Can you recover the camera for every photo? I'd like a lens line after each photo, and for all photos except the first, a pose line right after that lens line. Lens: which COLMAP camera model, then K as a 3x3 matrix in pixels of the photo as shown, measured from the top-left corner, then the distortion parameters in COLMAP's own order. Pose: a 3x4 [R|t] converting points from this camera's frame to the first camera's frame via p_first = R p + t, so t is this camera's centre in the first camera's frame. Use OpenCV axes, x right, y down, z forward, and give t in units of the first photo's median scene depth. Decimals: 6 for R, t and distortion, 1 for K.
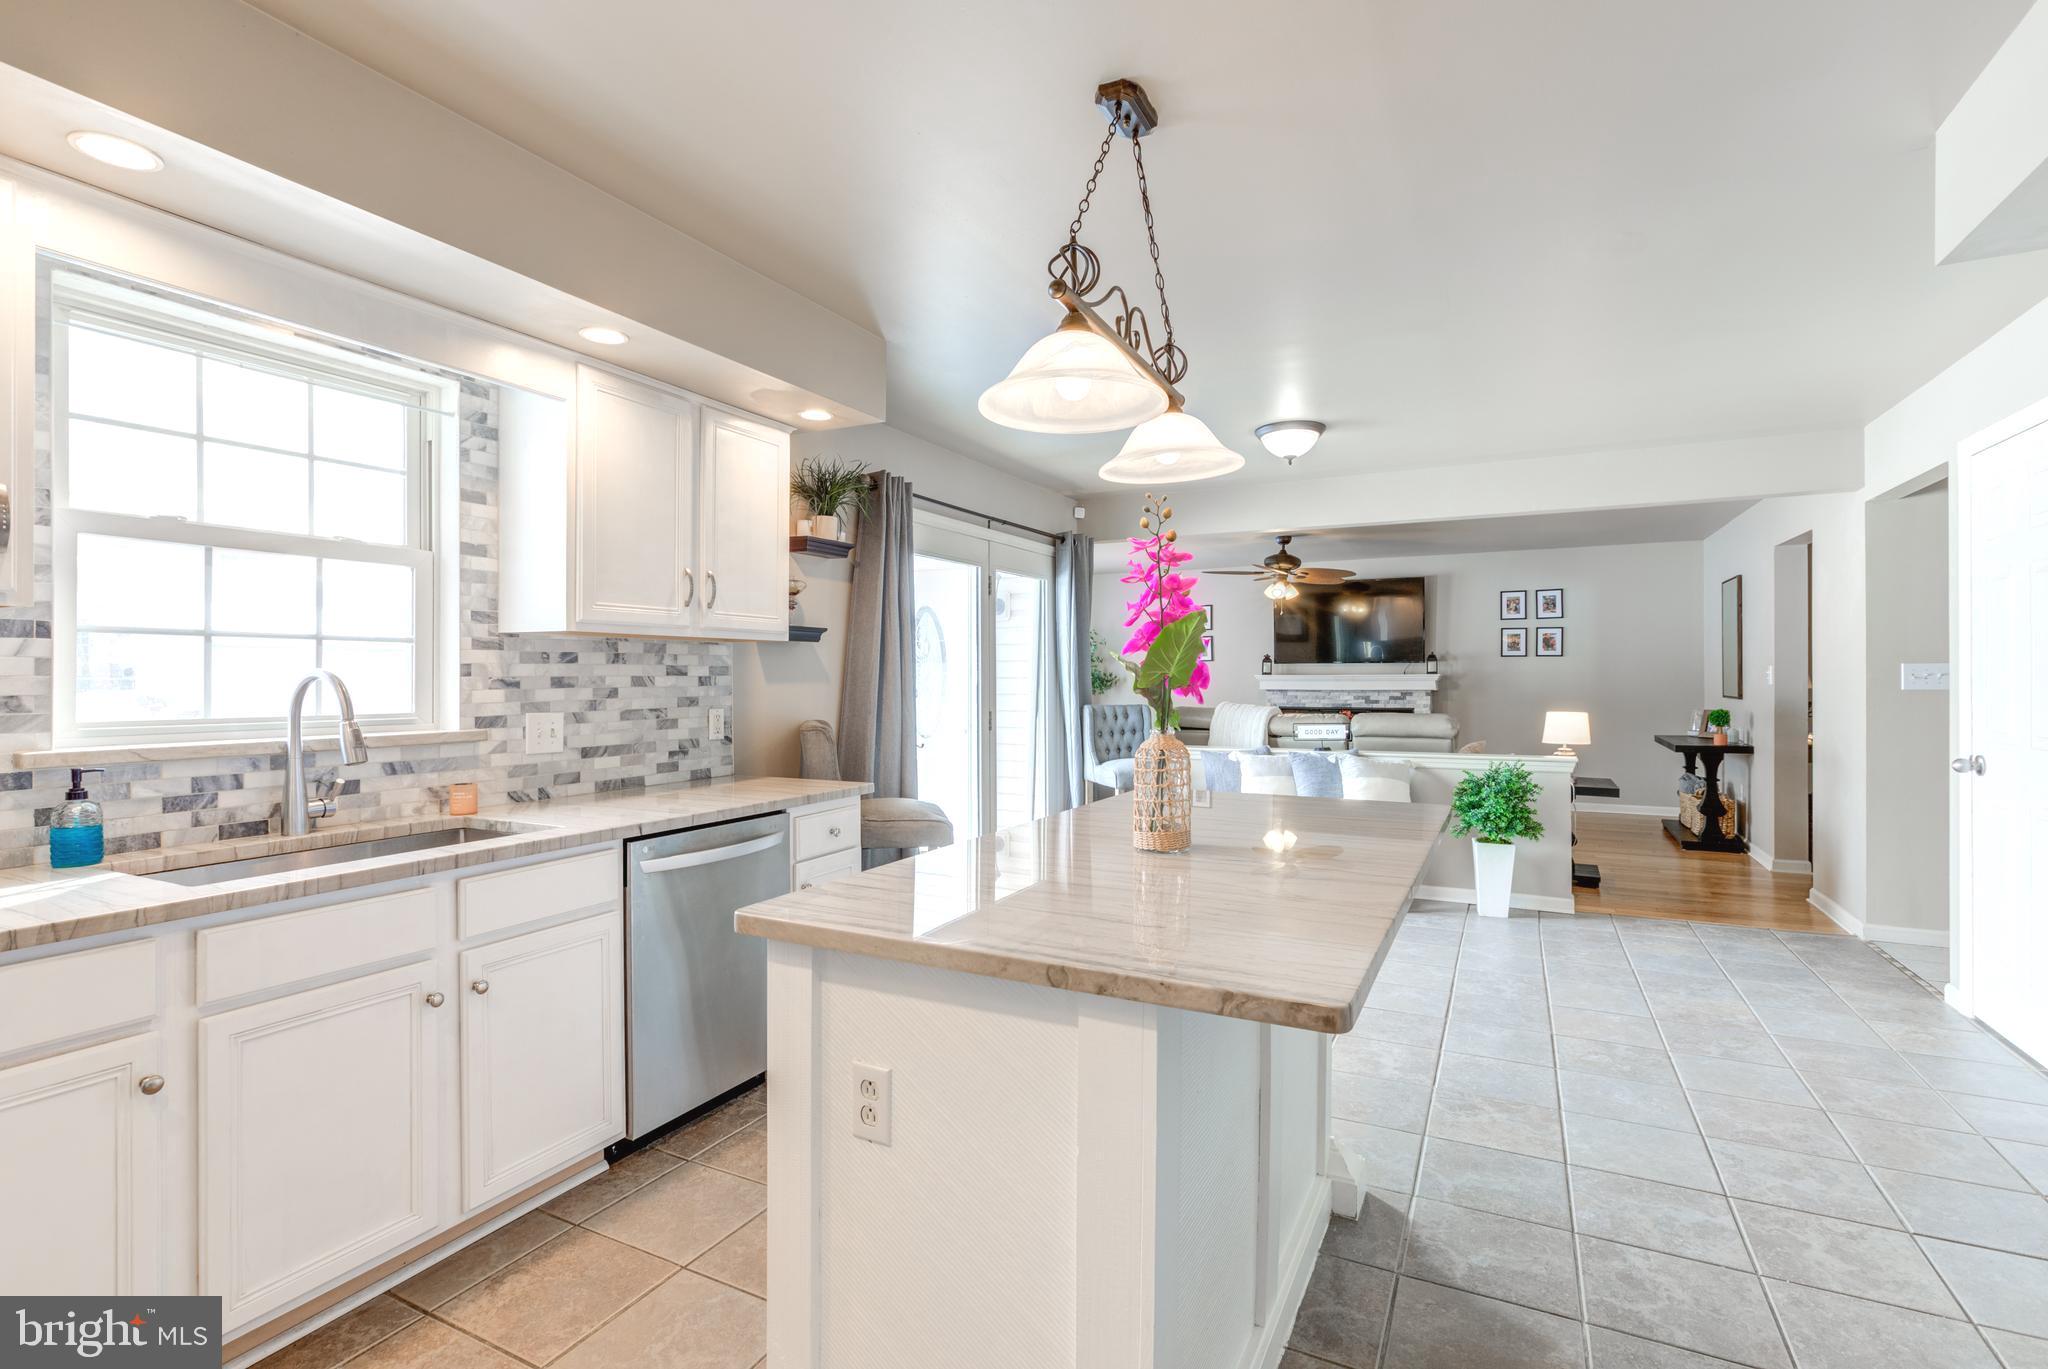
lens RADIAL K [[954.3, 0, 1033.0], [0, 954.3, 679.5], [0, 0, 1]] dist [-0.016649, 0.004482]
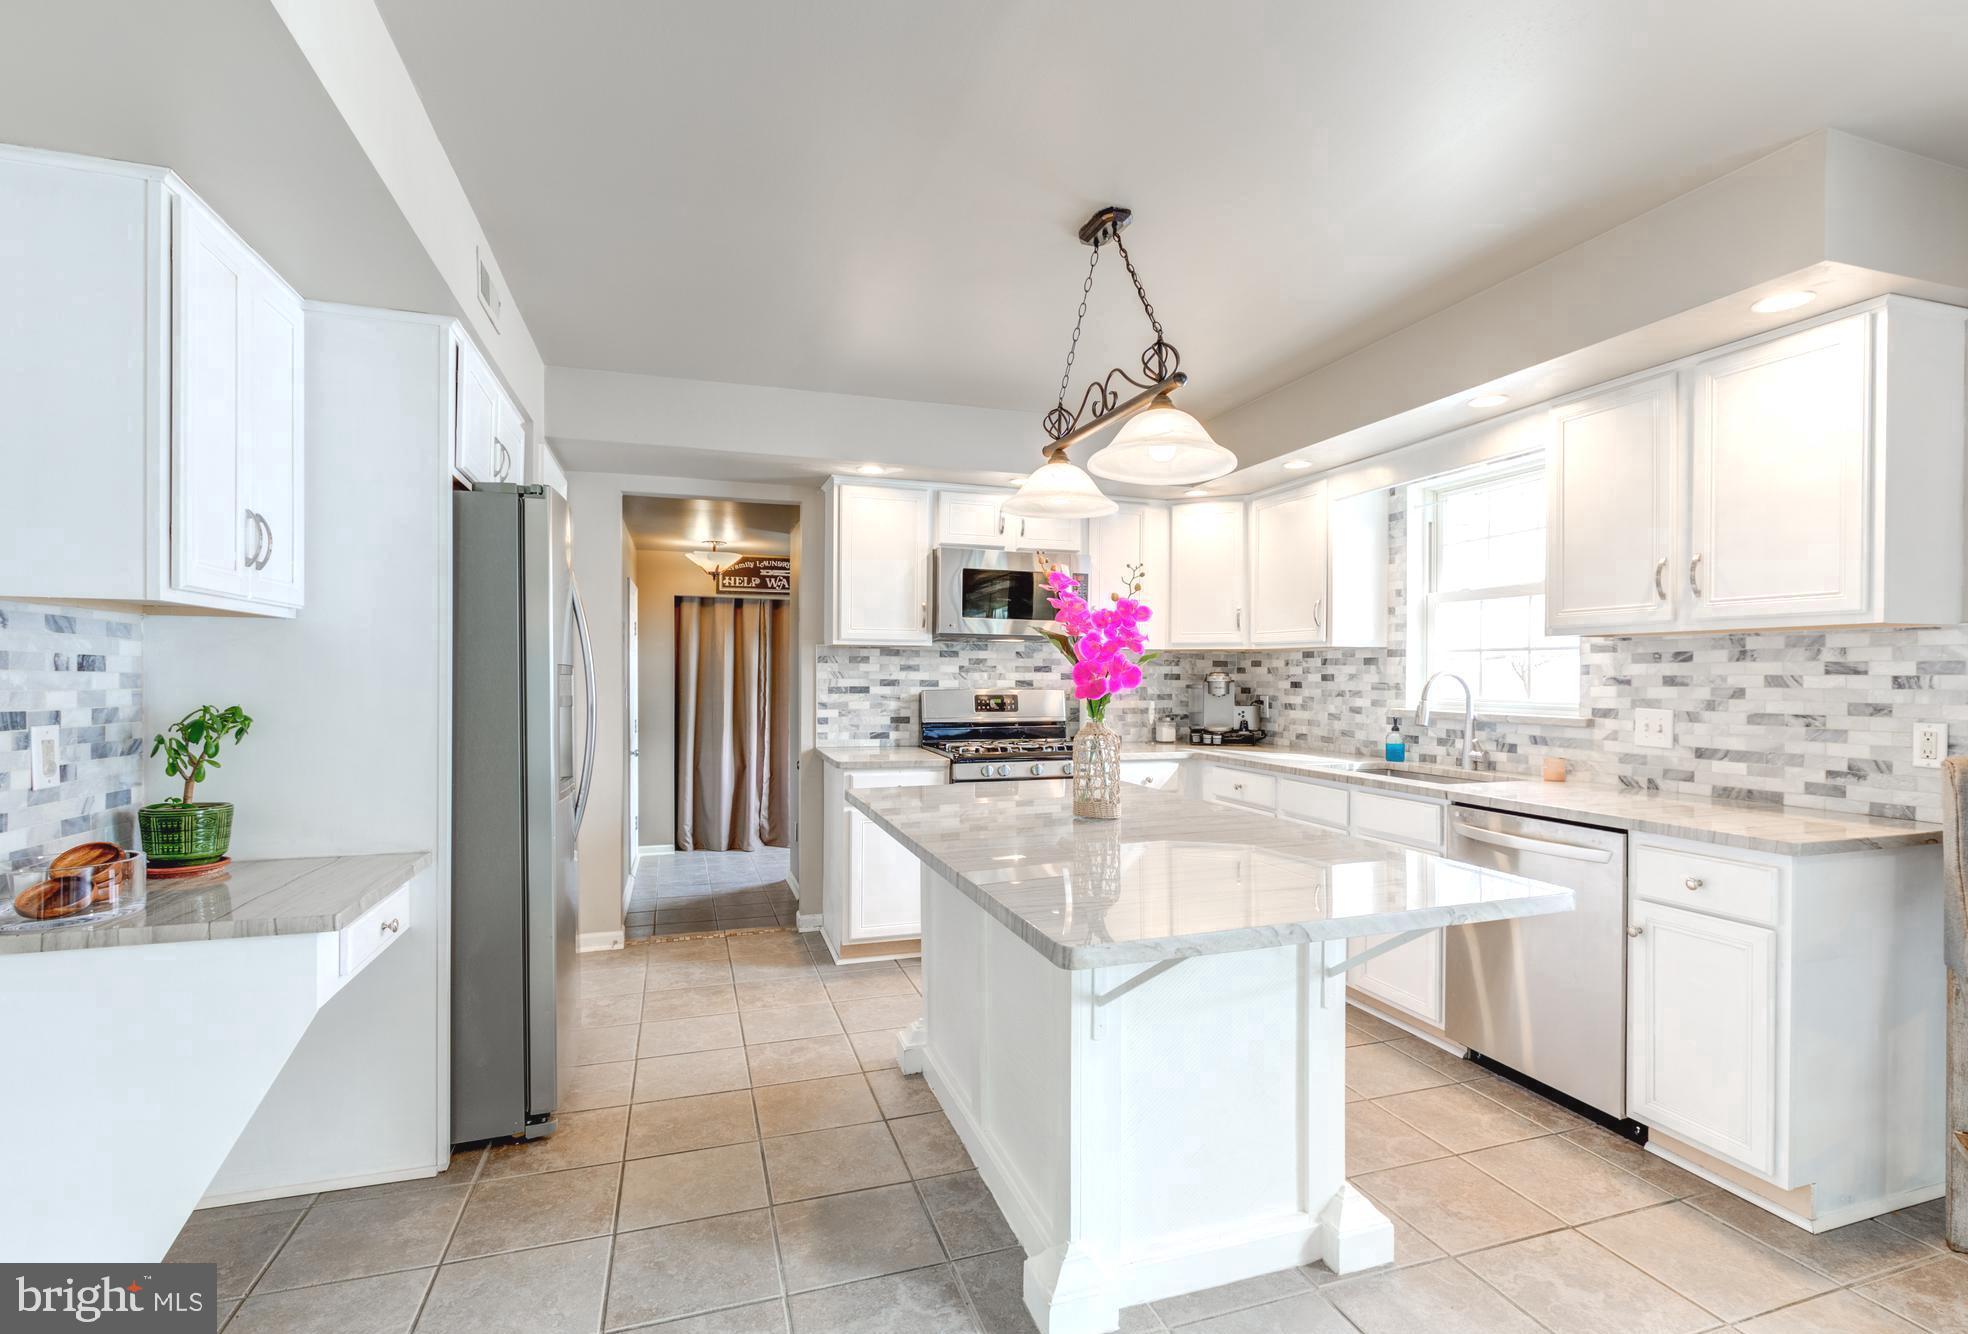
lens RADIAL K [[917.0, 0, 1018.7], [0, 917.0, 682.7], [0, 0, 1]] dist [-0.016649, 0.004482]
pose [[-0.687443, 0.008796, -0.726185, 0.683642], [-0.000762, 0.999917, 0.012833, -0.006918], [0.726238, 0.009376, -0.687379, 1.119571]]
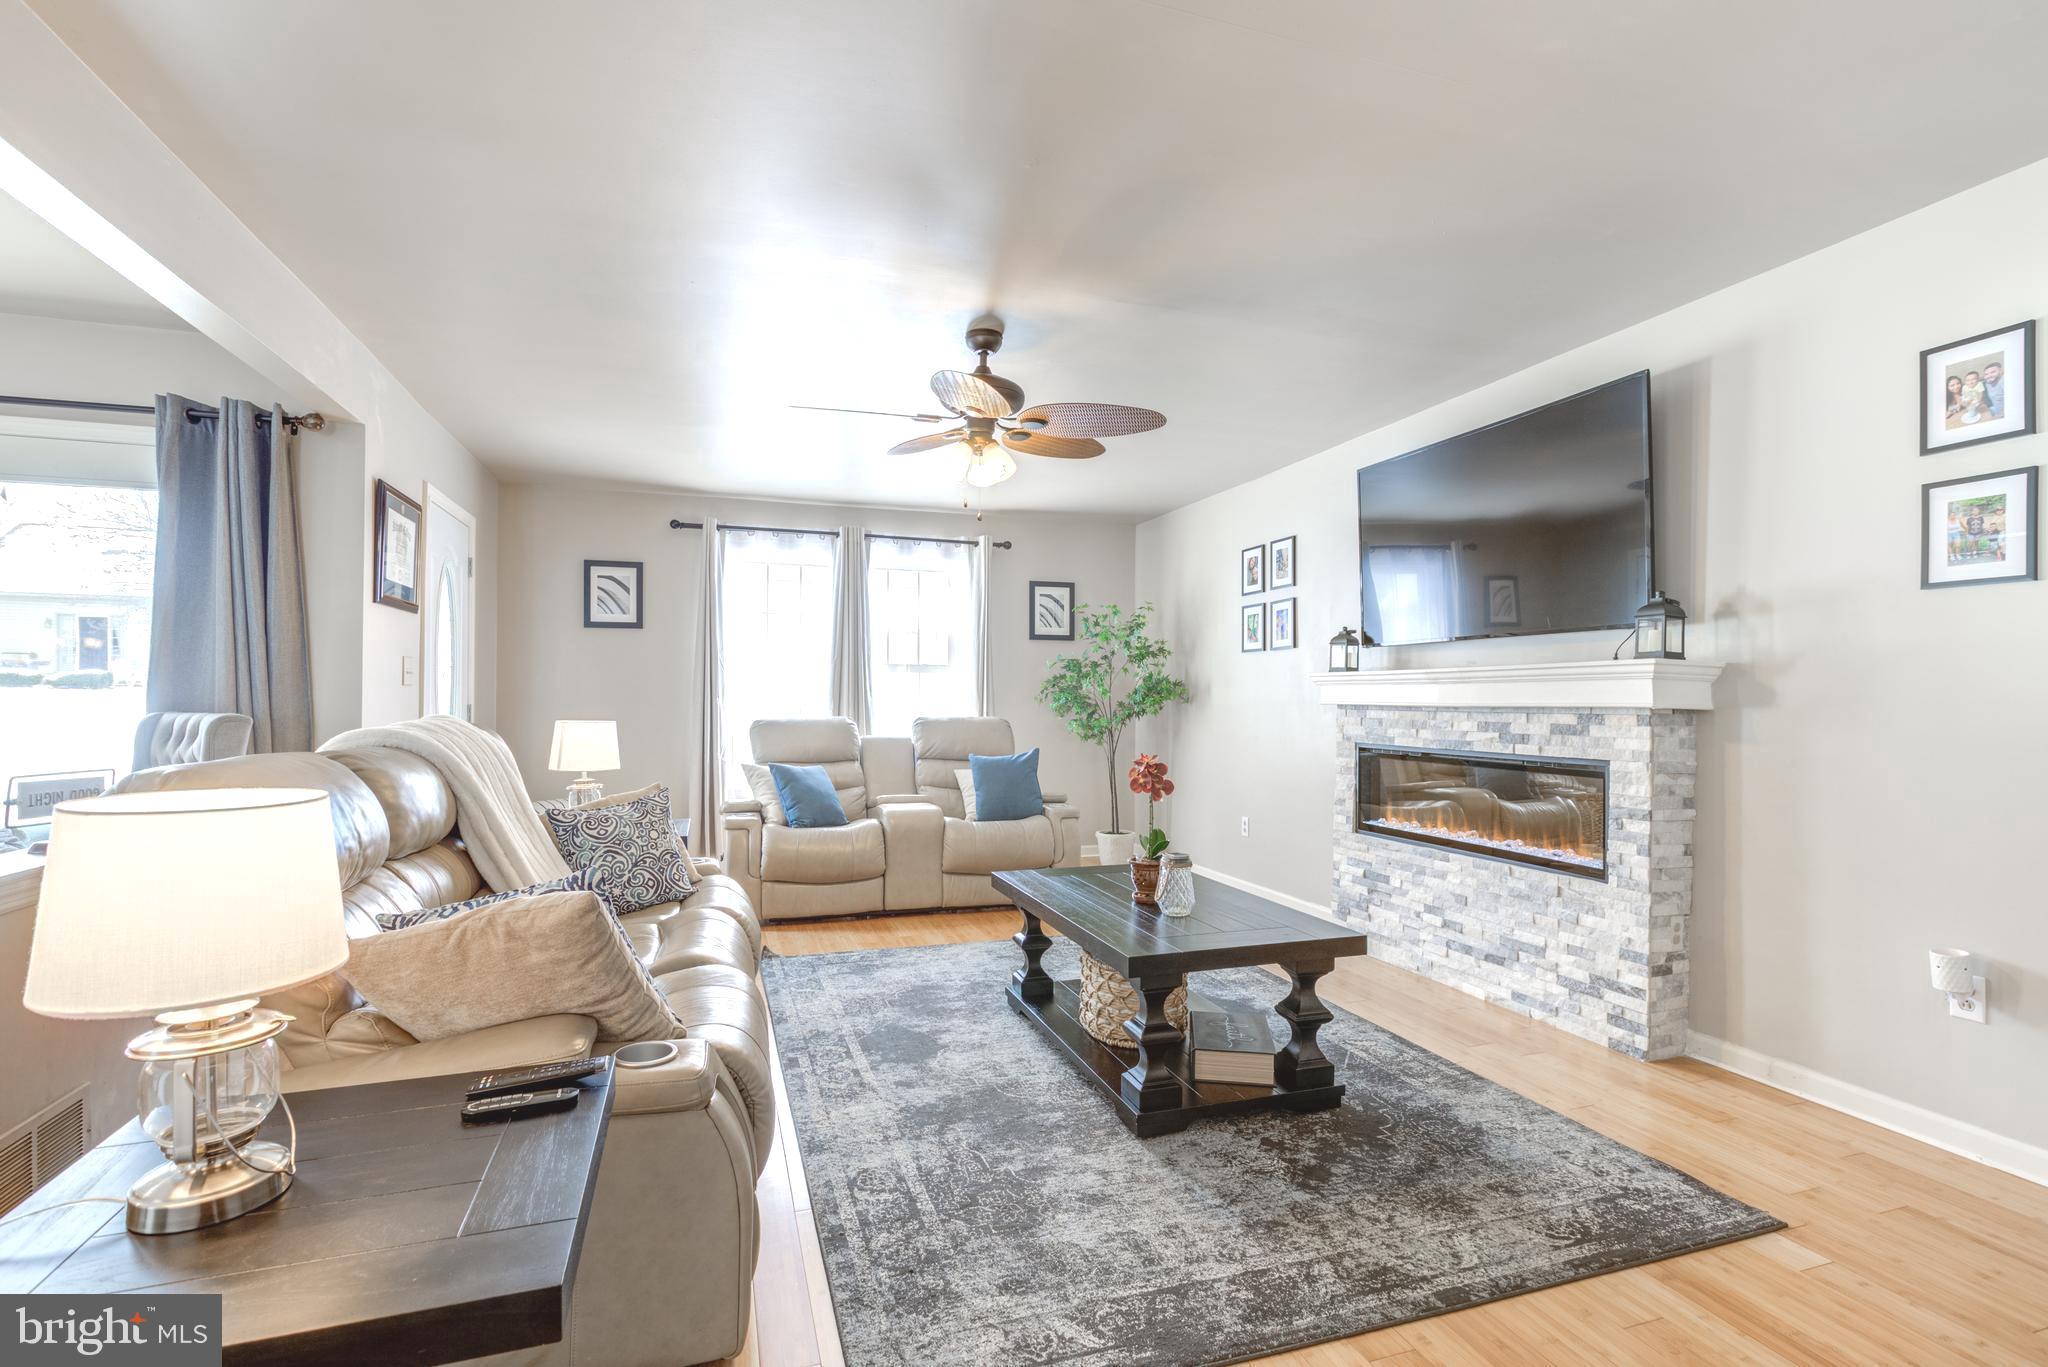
lens RADIAL K [[954.3, 0, 1009.2], [0, 954.3, 695.3], [0, 0, 1]] dist [-0.016649, 0.004482]
pose [[0.708813, 0.005372, -0.705376, 1.508928], [-0.007524, 0.999972, 0.000055, 0.027155], [0.705357, 0.005268, 0.708833, 1.878795]]
